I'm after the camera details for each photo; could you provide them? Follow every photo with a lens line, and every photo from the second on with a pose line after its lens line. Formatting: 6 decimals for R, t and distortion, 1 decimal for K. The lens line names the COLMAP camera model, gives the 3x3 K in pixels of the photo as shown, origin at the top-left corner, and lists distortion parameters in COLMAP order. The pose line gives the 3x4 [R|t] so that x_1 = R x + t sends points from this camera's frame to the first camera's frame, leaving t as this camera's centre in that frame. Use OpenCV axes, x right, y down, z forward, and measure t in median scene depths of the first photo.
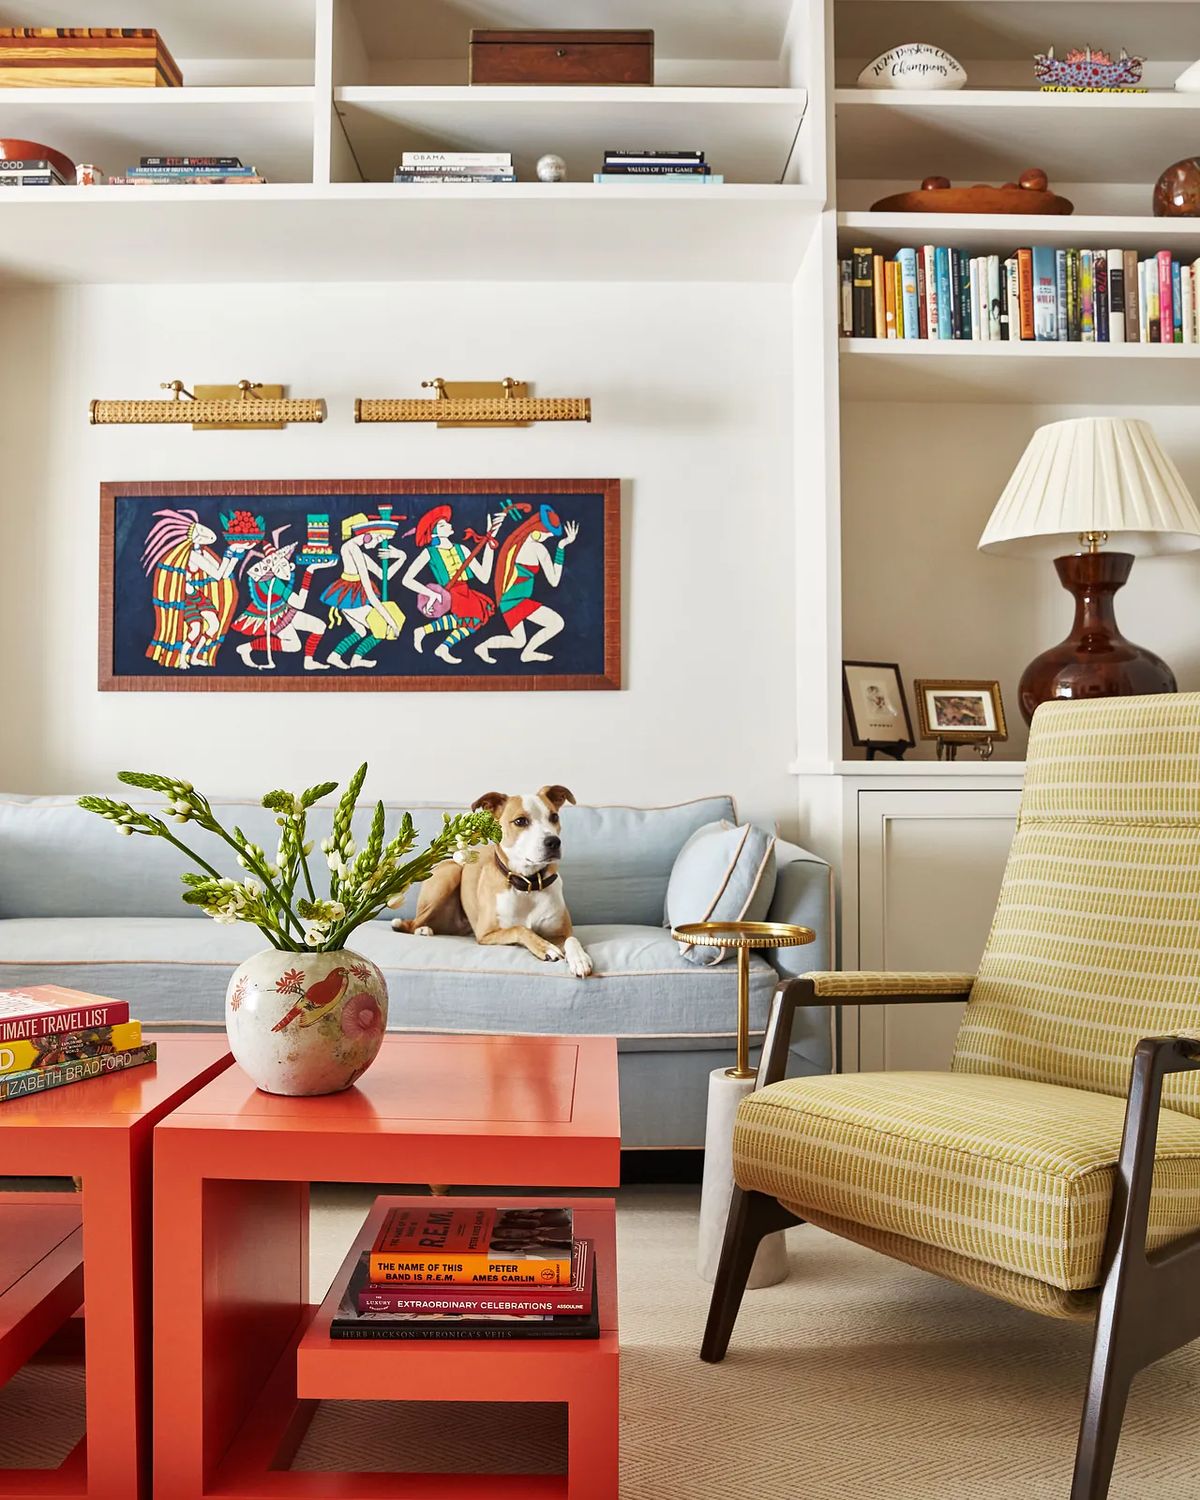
lens RADIAL K [[1268.4, 0, 601.1], [0, 1268.4, 742.4], [0, 0, 1]] dist [-0.083249, 0.046991]
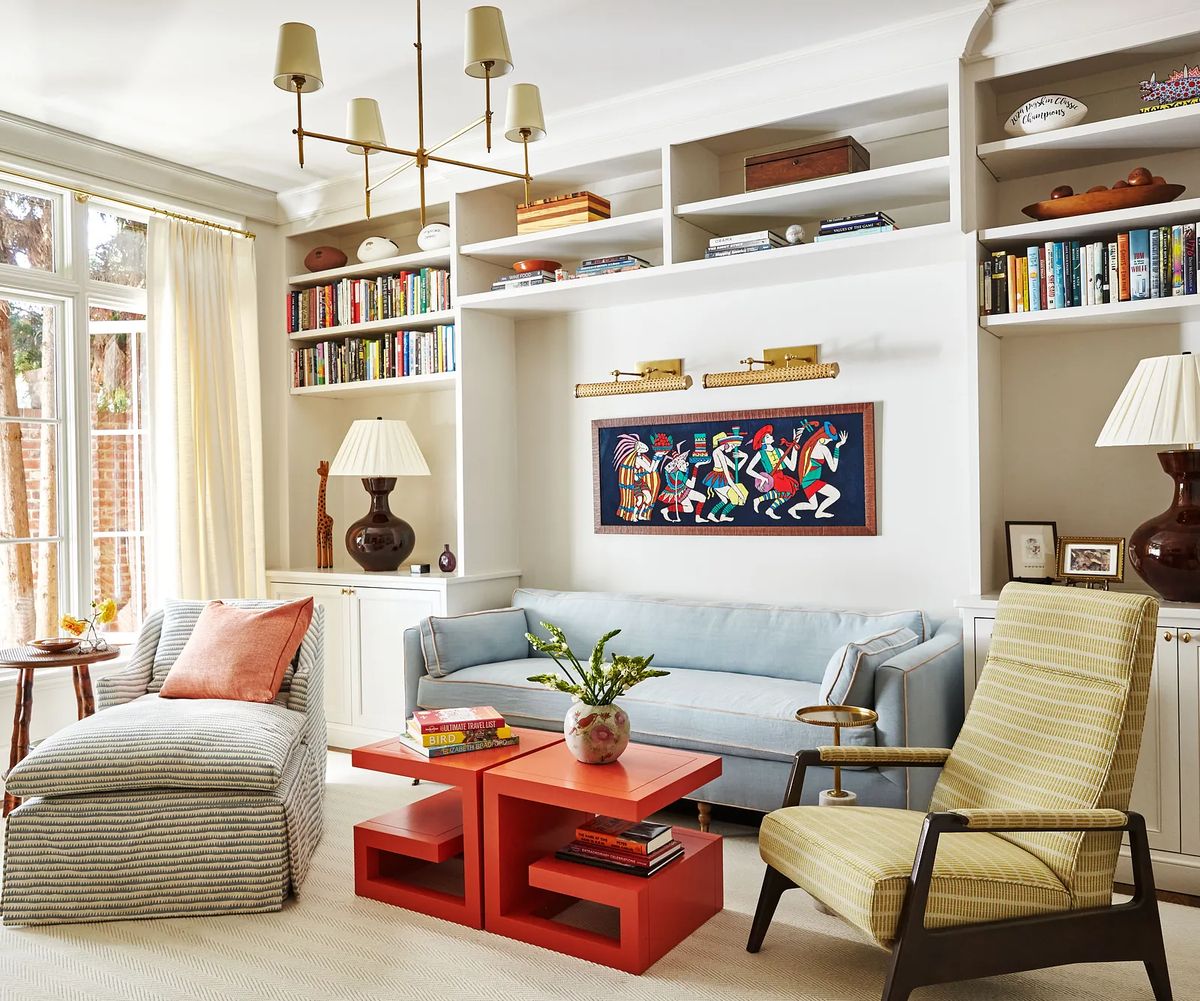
lens RADIAL K [[1008.2, 0, 599.6], [0, 1008.2, 502.6], [0, 0, 1]] dist [-0.009038, 0.004559]
pose [[0.838875, -0.004269, -0.544307, 0.445686], [0.023515, 0.999320, 0.028403, -0.137392], [0.543816, -0.036626, 0.838405, -0.264997]]
